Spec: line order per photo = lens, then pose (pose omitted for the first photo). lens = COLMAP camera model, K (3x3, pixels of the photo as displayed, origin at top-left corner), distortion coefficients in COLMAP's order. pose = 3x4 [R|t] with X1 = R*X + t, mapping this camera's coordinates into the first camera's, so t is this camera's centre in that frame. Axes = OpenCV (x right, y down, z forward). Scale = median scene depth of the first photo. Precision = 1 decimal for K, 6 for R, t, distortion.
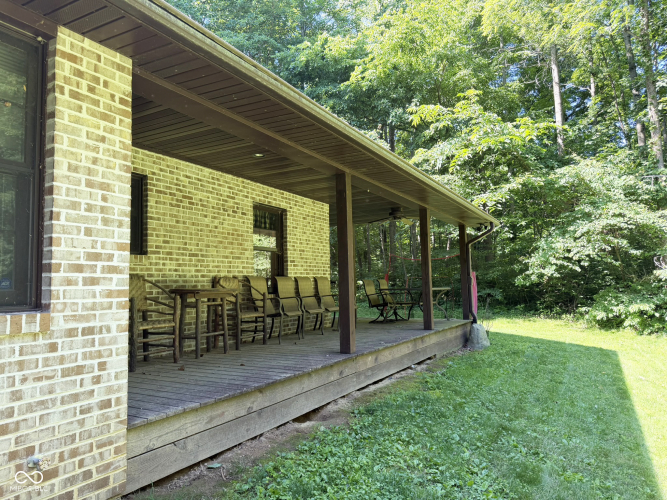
lens RADIAL K [[475.1, 0, 333.7], [0, 475.1, 250.1], [0, 0, 1]] dist [0.075305, -0.090531]
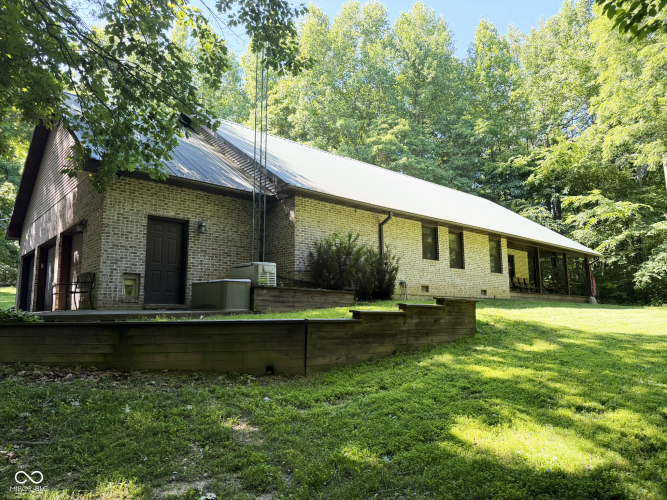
lens RADIAL K [[475.1, 0, 334.1], [0, 475.1, 252.2], [0, 0, 1]] dist [0.075305, -0.090531]
pose [[0.946571, -0.031120, -0.320992, -0.103559], [0.013426, 0.998273, -0.057191, 0.028420], [0.322217, 0.049826, 0.945354, -1.185132]]
